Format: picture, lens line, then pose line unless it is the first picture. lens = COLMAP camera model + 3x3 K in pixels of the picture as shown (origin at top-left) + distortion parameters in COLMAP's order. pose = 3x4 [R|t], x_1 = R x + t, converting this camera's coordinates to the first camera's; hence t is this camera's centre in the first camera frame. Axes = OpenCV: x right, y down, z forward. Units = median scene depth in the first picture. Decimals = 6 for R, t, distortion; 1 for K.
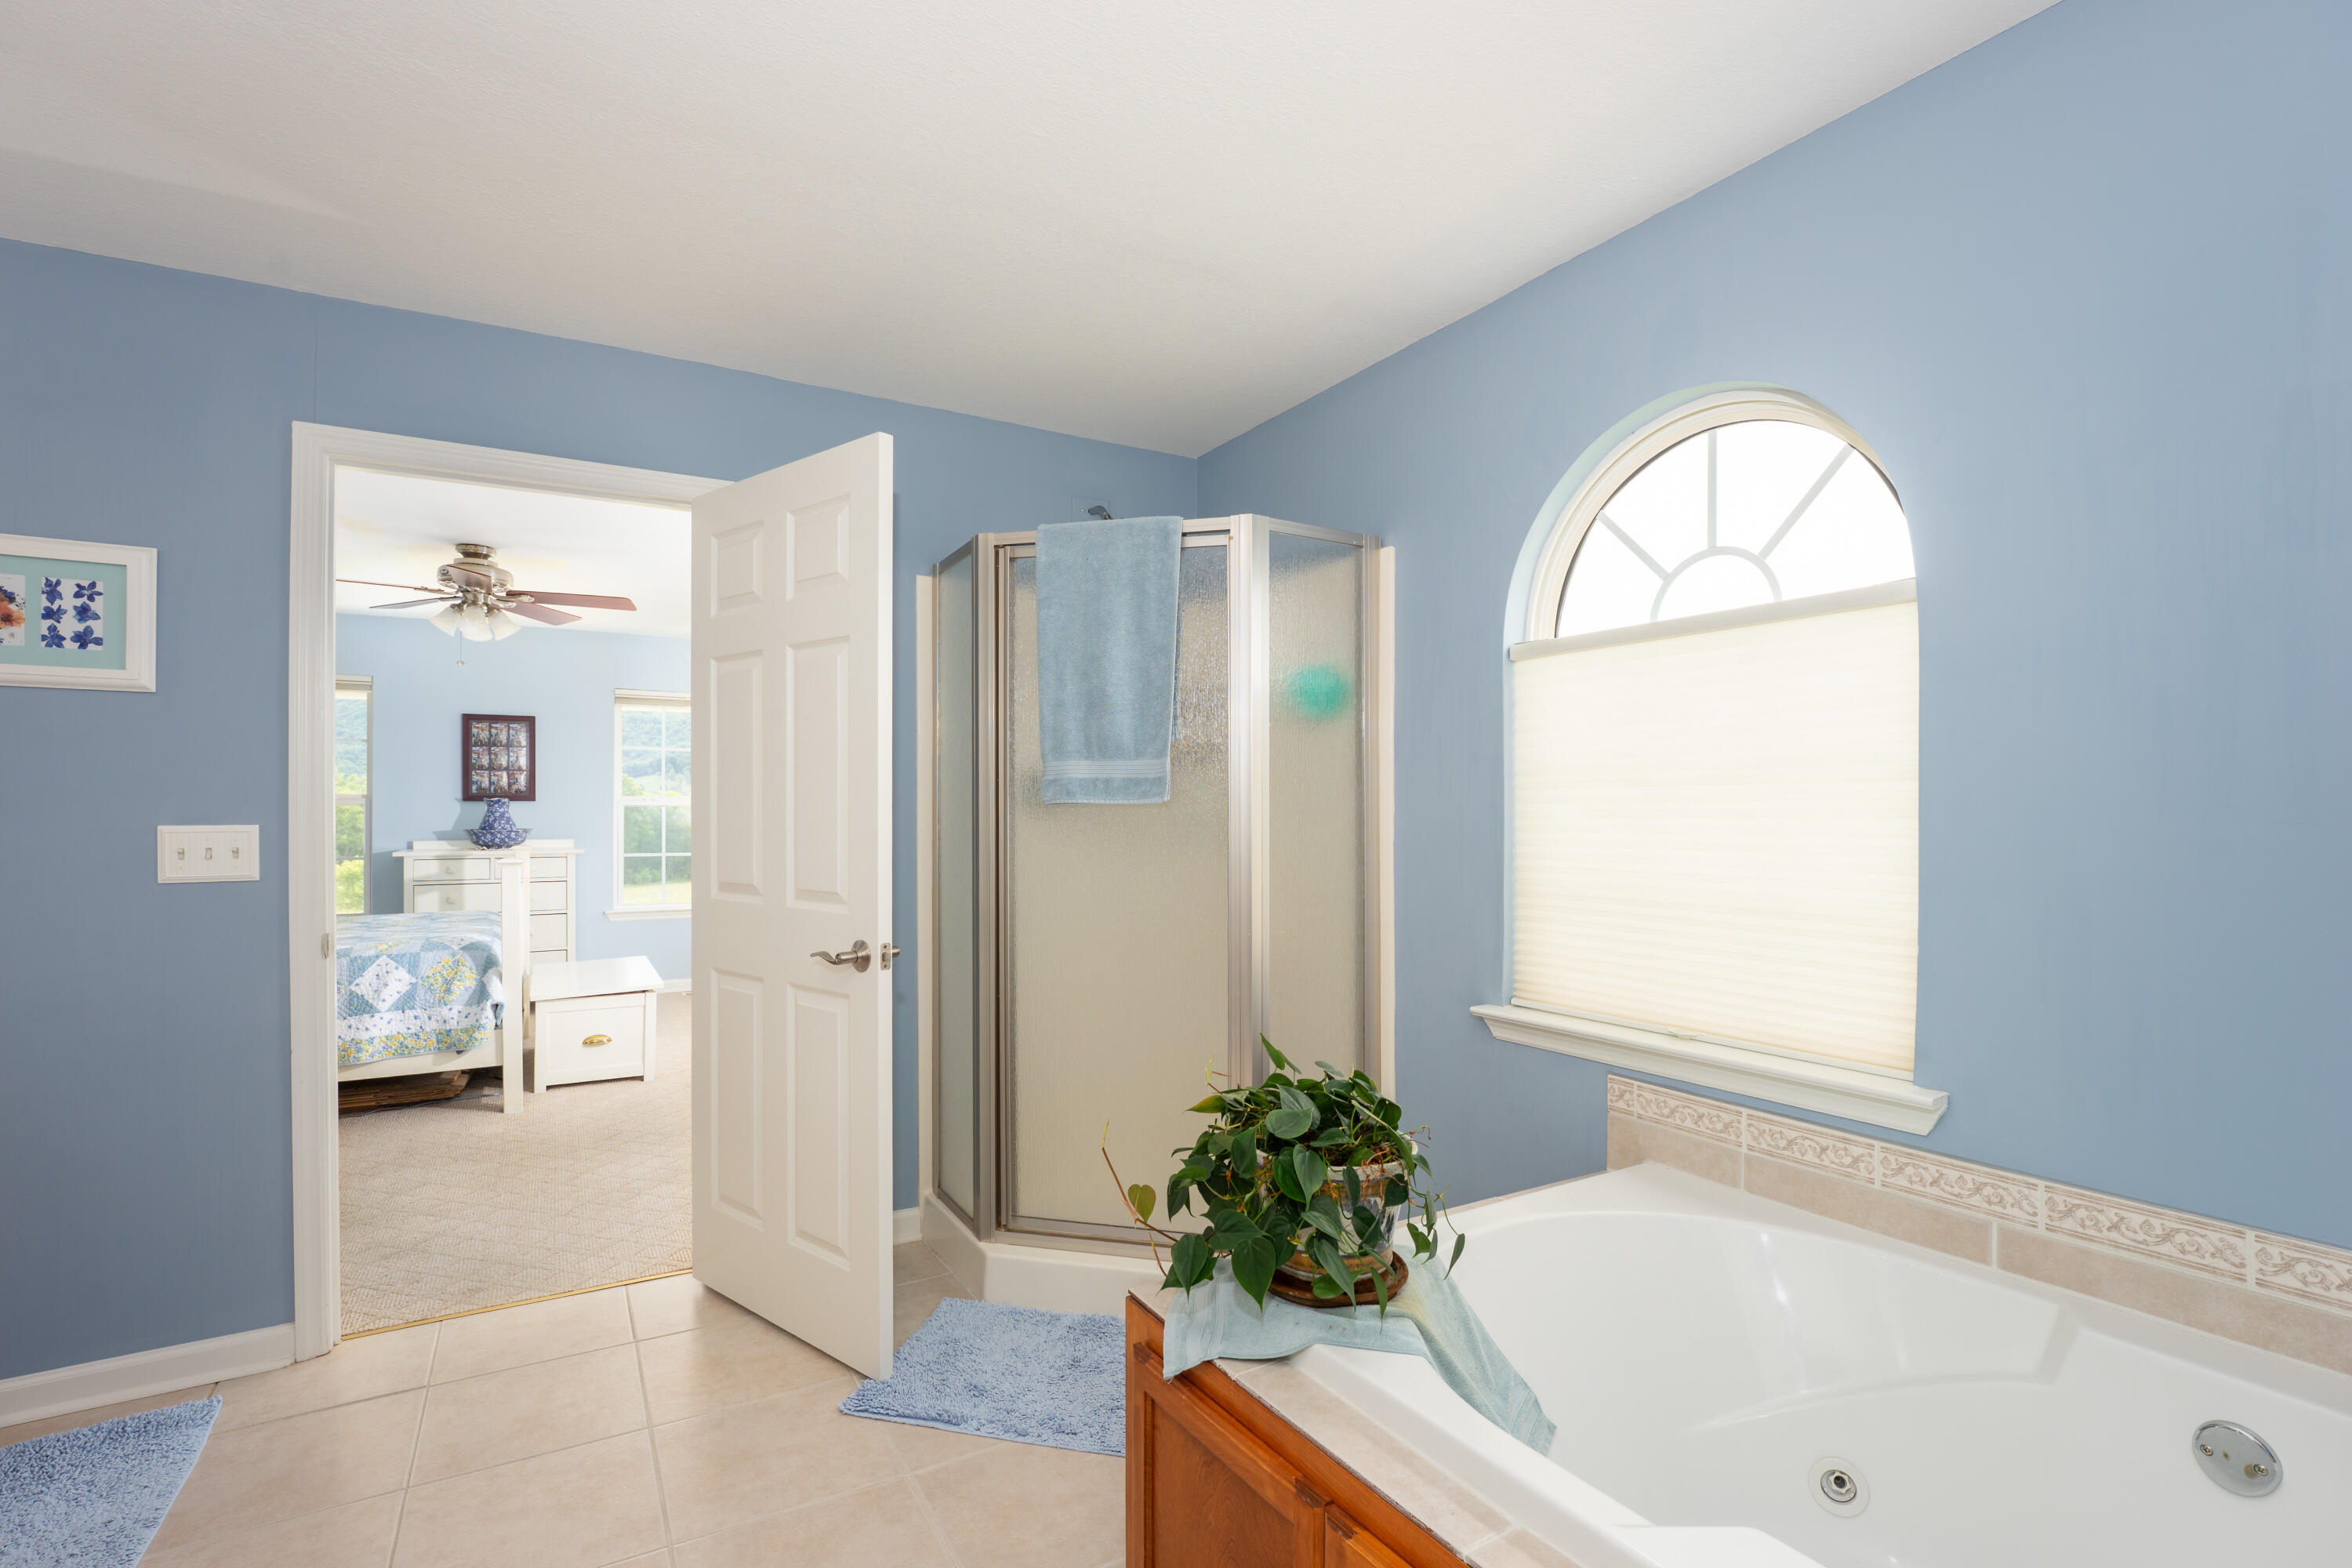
lens RADIAL K [[1085.2, 0, 1179.8], [0, 1085.2, 804.4], [0, 0, 1]] dist [-0.021532, 0.000454]
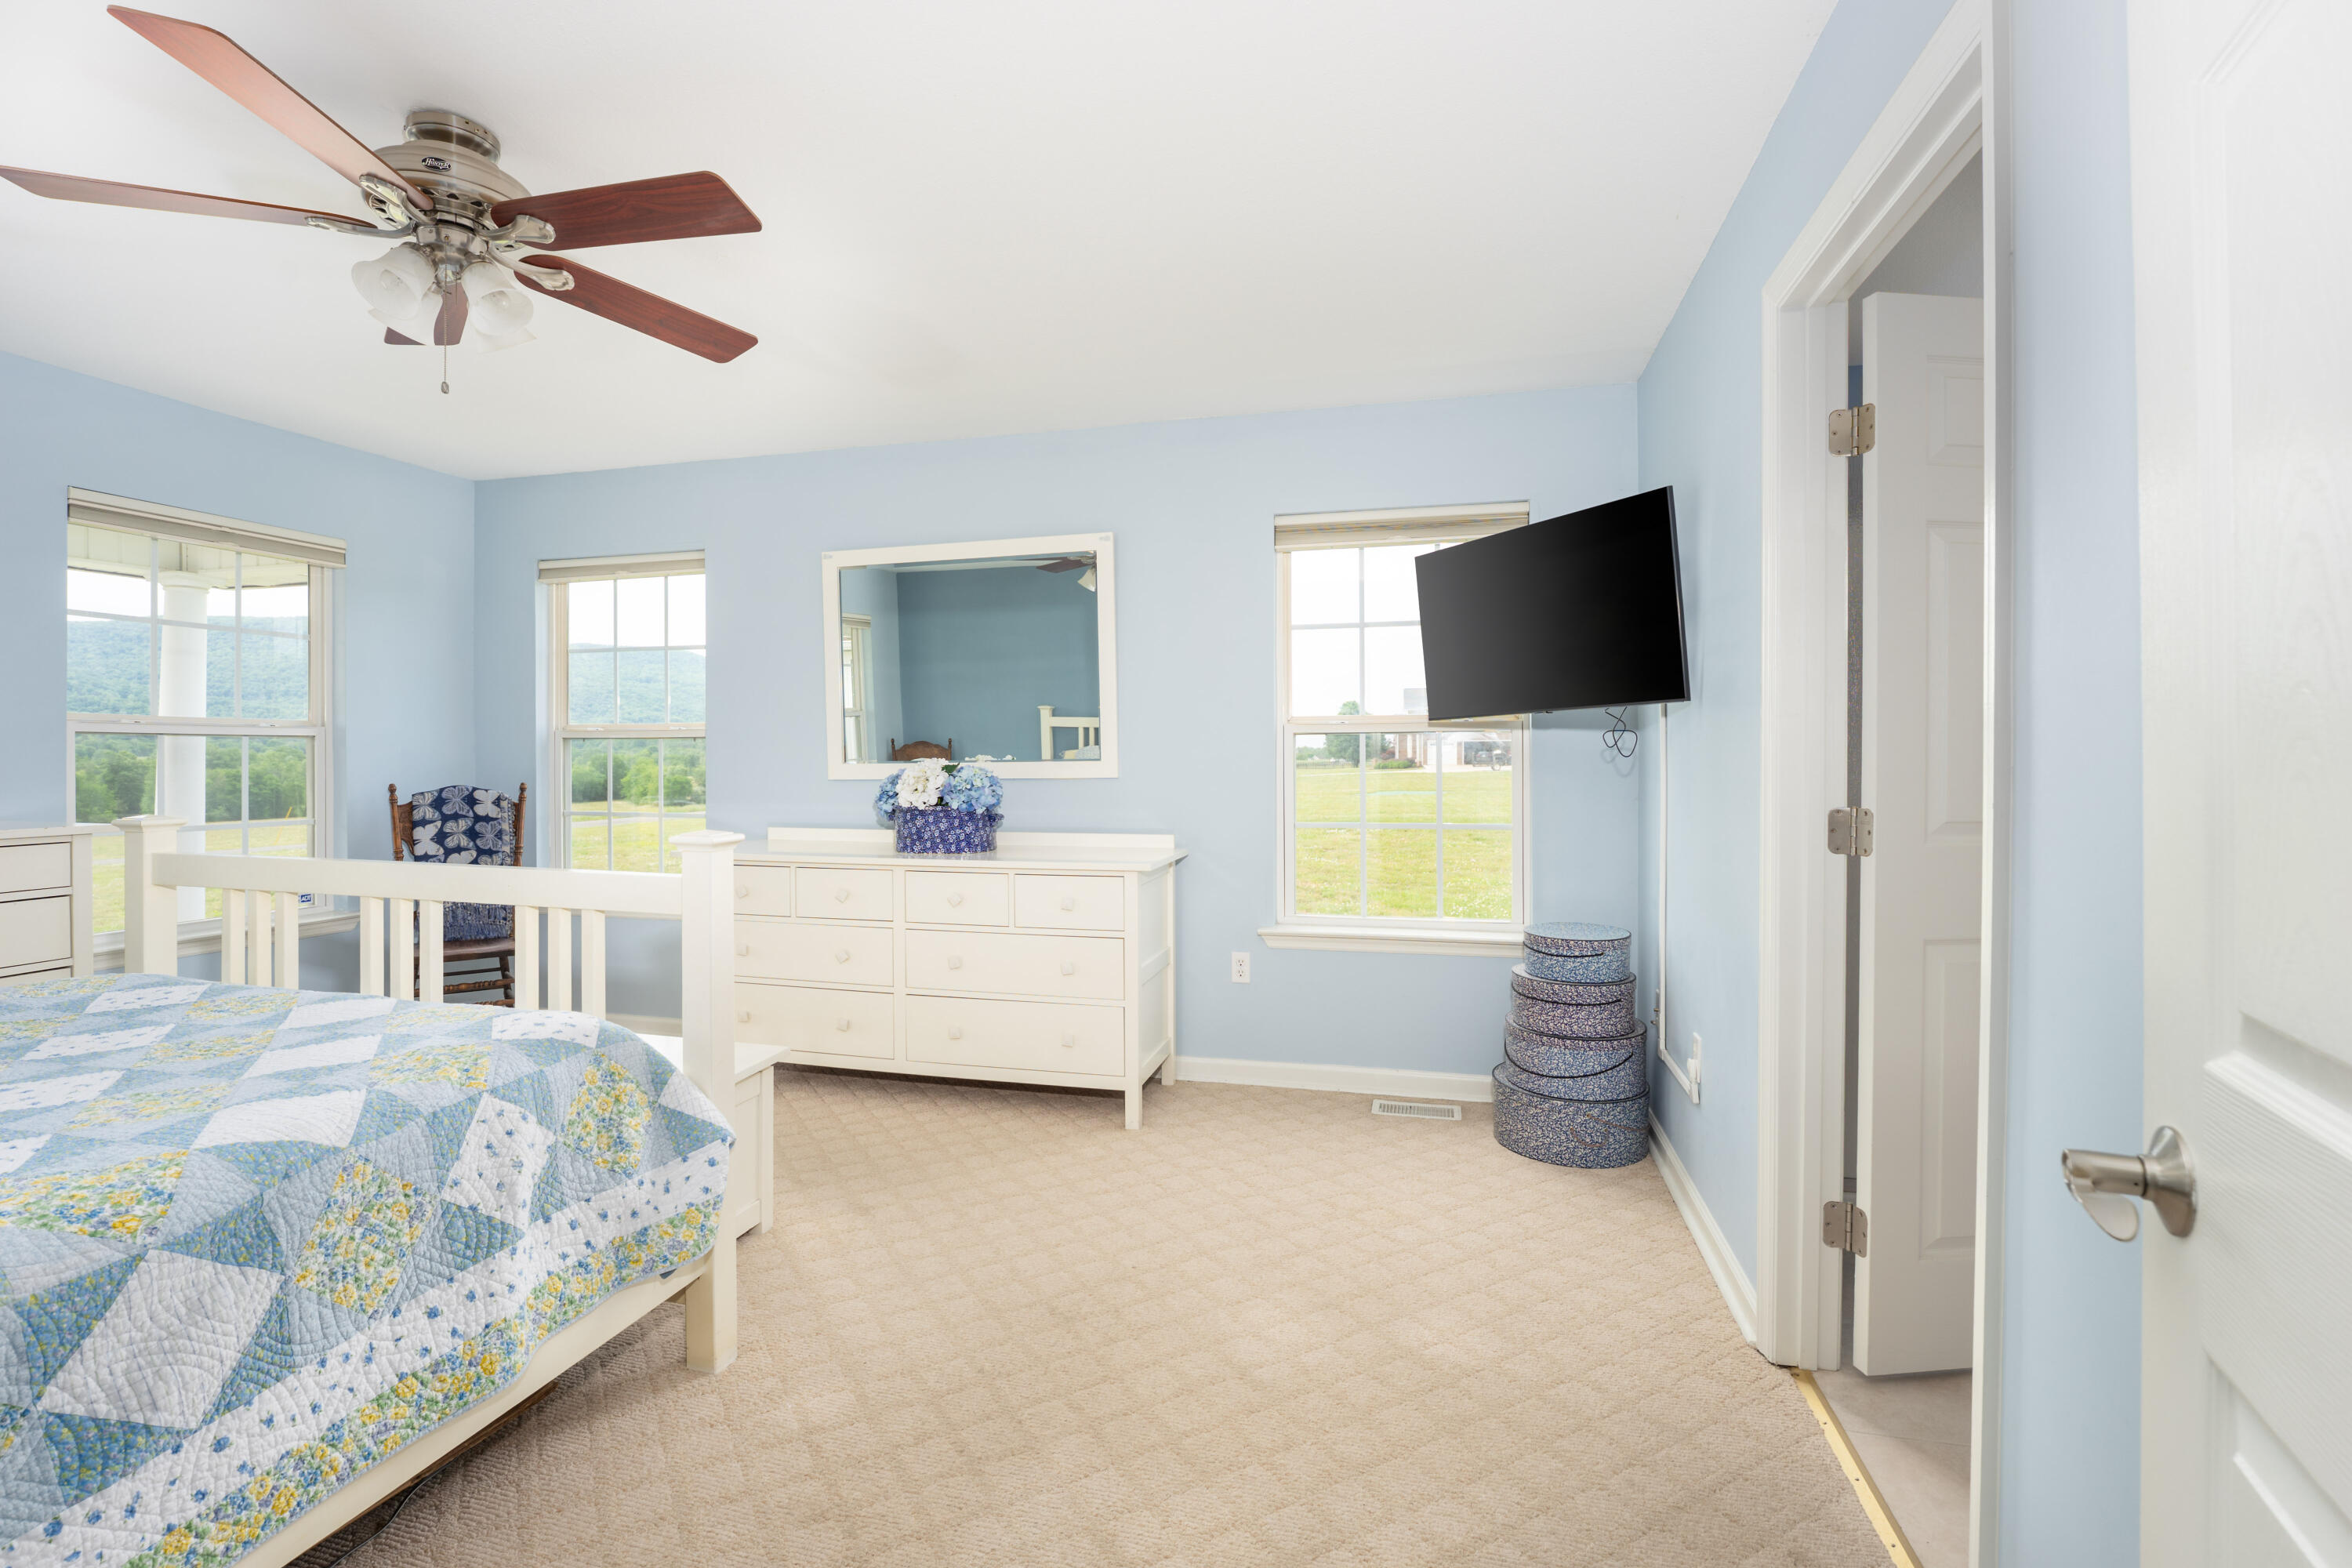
lens RADIAL K [[1066.0, 0, 1165.0], [0, 1066.0, 748.2], [0, 0, 1]] dist [-0.000655, 0.001014]
pose [[0.709046, 0.003705, 0.705152, -0.825076], [-0.002712, 0.999993, -0.002528, 0.012785], [-0.705157, -0.000120, 0.709052, 0.530943]]
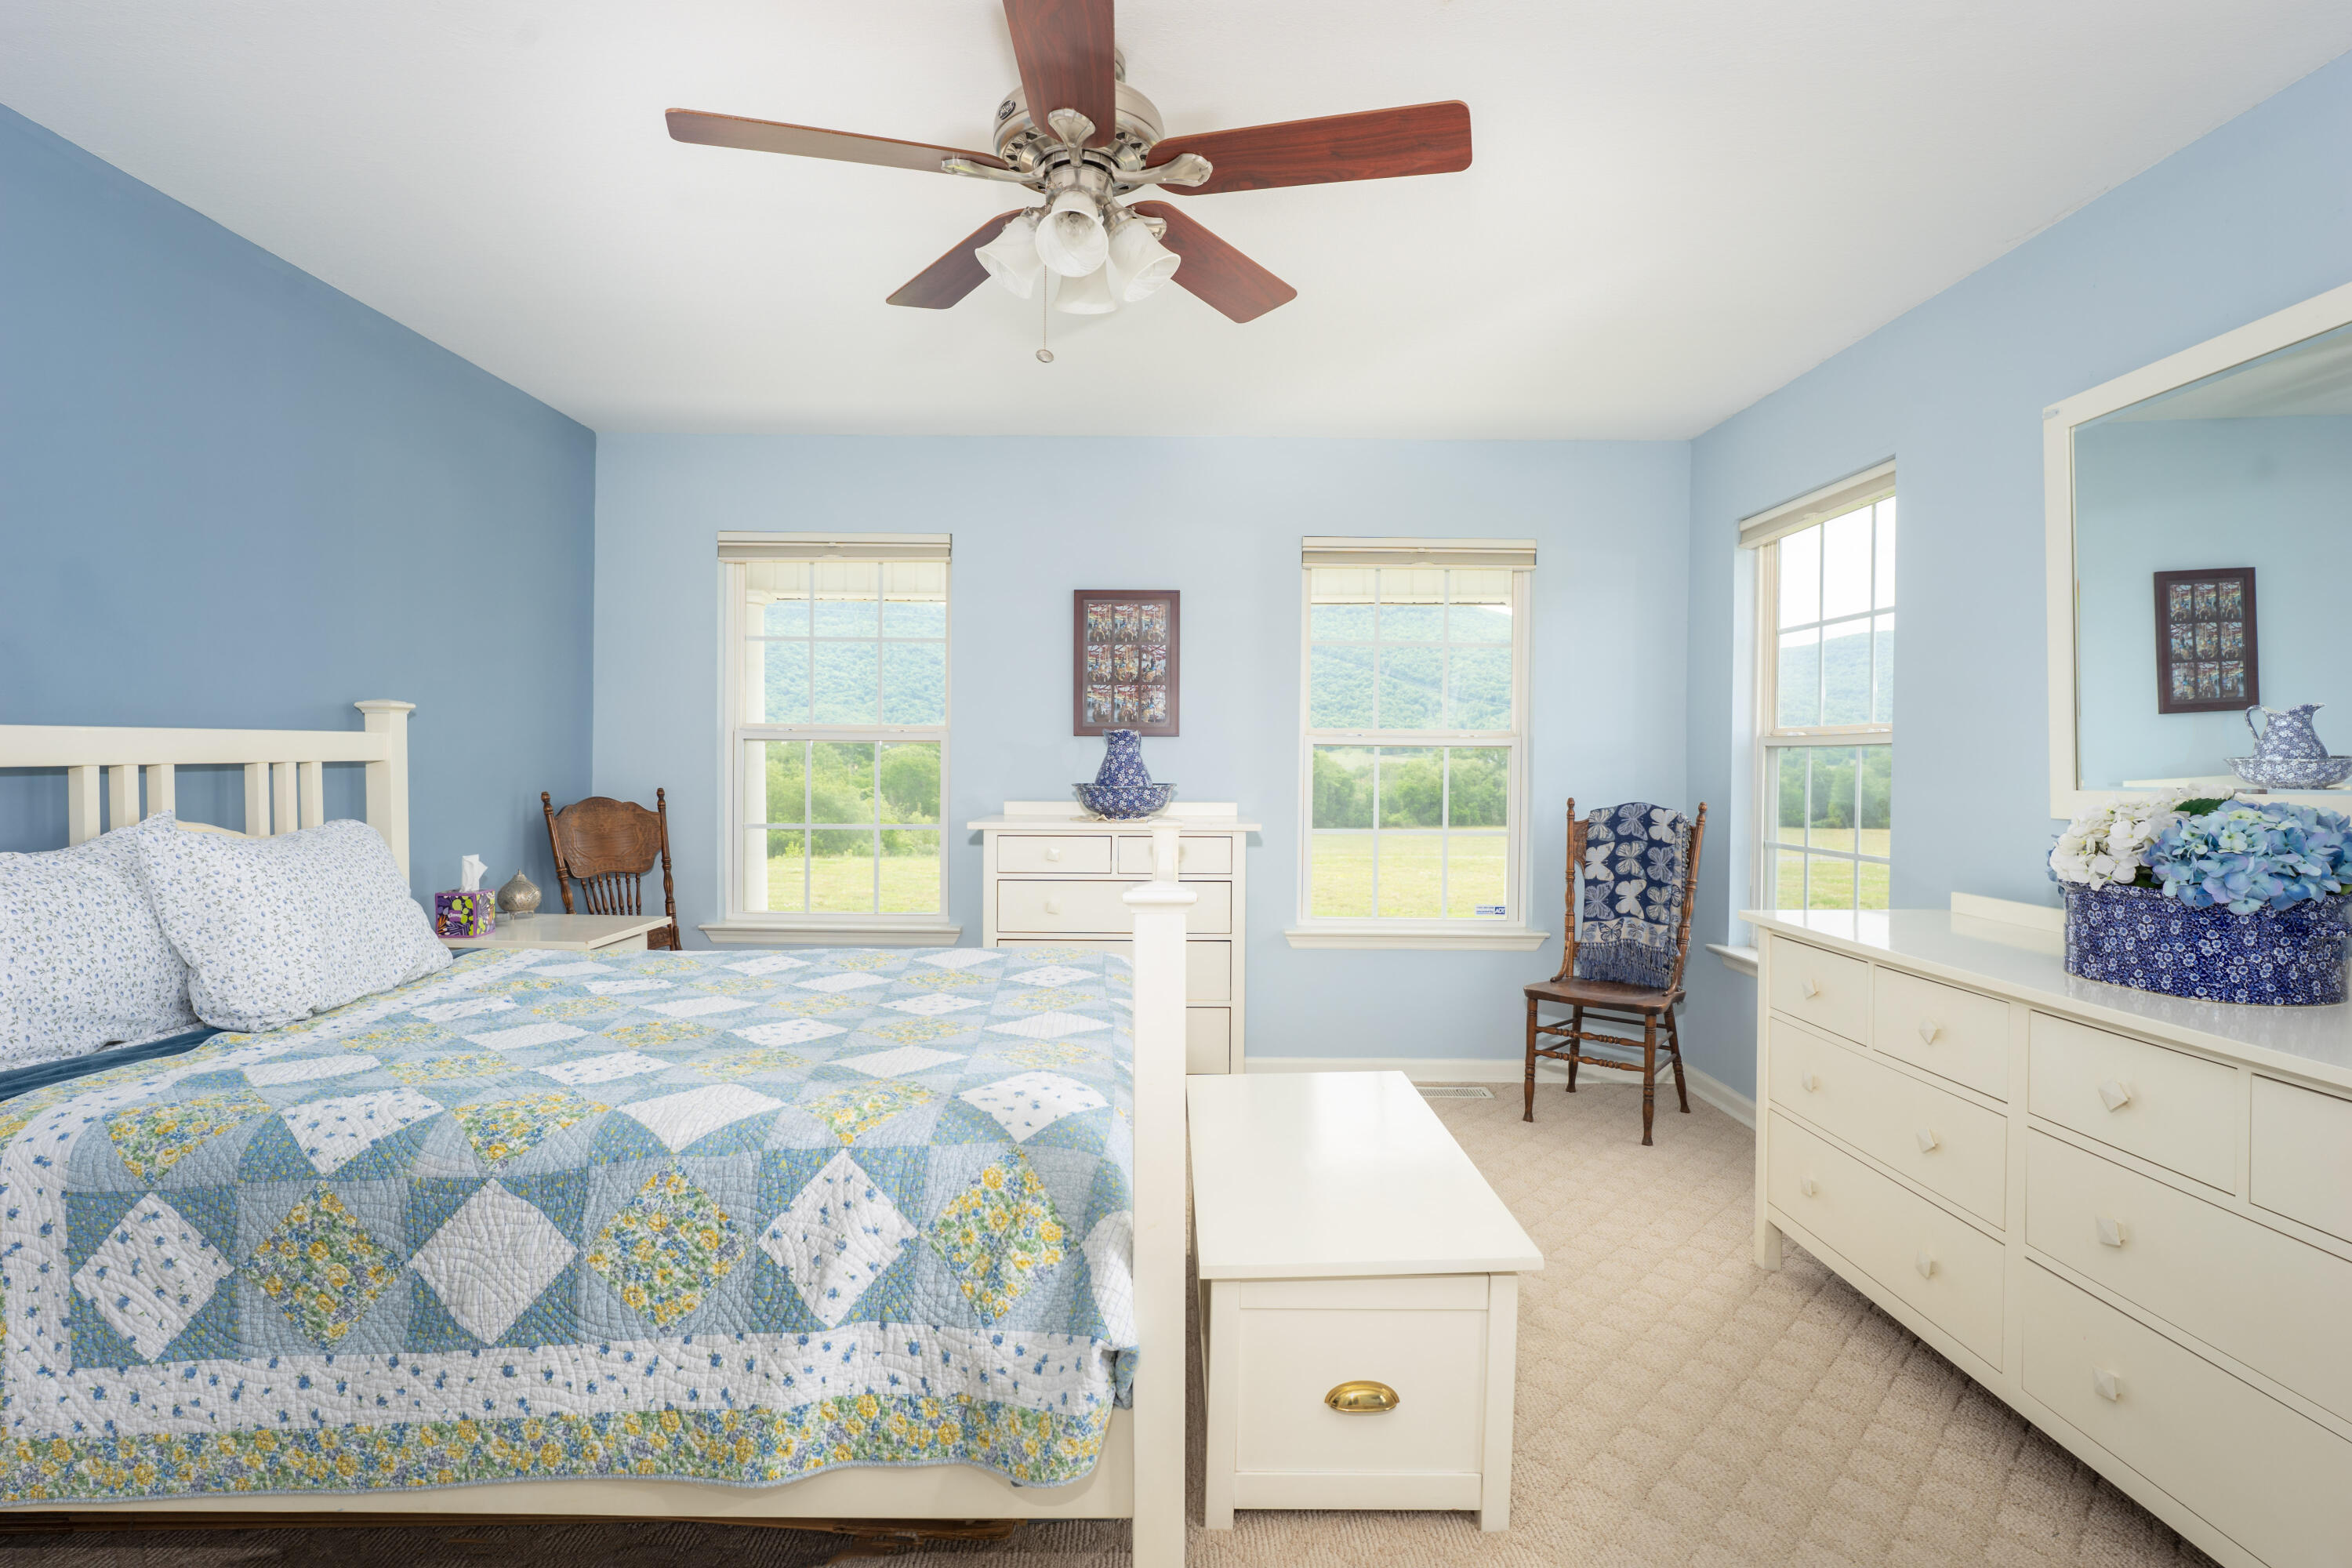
lens RADIAL K [[1165.4, 0, 1172.6], [0, 1165.4, 776.1], [0, 0, 1]] dist [-0.006403, -0.000965]
pose [[0.866426, 0.014211, -0.499104, -0.450741], [-0.005448, 0.999804, 0.019010, 0.010184], [0.499276, -0.013752, 0.866334, 0.710116]]
